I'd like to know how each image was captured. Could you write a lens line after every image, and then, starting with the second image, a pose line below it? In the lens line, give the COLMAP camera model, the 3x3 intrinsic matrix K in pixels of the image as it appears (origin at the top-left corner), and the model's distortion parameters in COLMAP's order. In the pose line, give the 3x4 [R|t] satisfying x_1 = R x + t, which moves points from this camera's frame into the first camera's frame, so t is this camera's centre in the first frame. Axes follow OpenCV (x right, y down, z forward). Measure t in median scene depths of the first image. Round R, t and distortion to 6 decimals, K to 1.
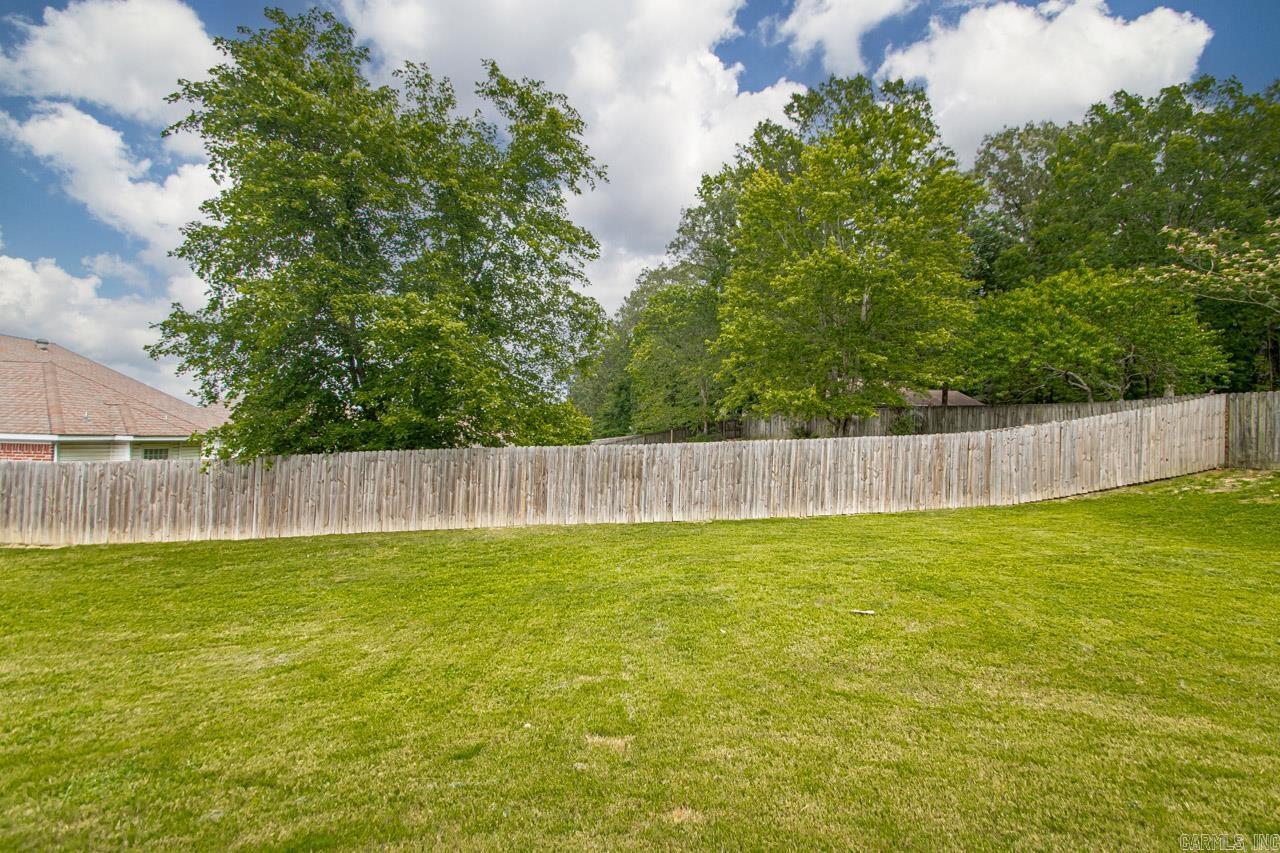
lens RADIAL K [[596.5, 0, 659.2], [0, 596.5, 418.4], [0, 0, 1]] dist [0.018701, -0.014066]
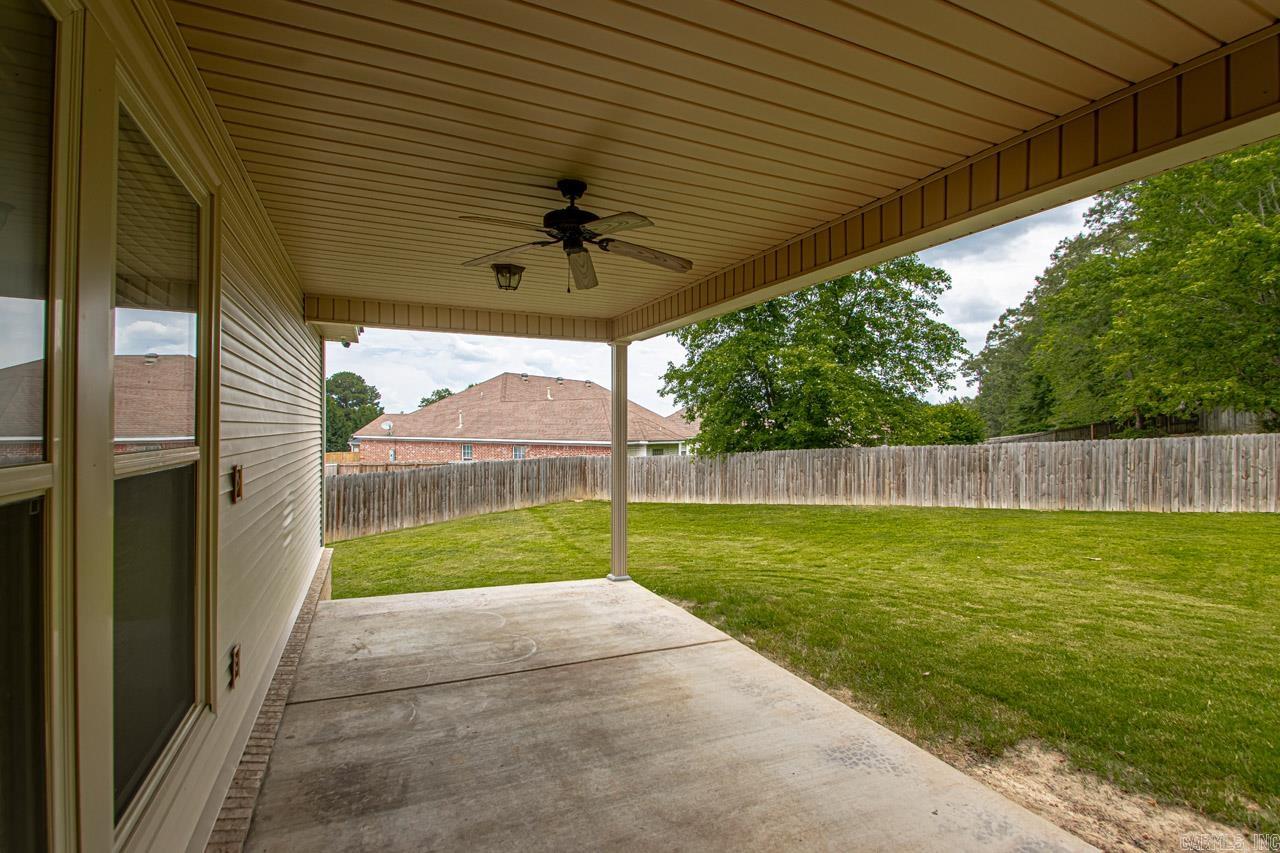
lens RADIAL K [[596.5, 0, 640.8], [0, 596.5, 423.3], [0, 0, 1]] dist [0.018701, -0.014066]
pose [[0.778214, -0.030983, -0.627235, 0.187683], [0.038049, 0.999274, -0.002153, -0.023215], [0.626846, -0.022190, 0.778827, -0.389250]]
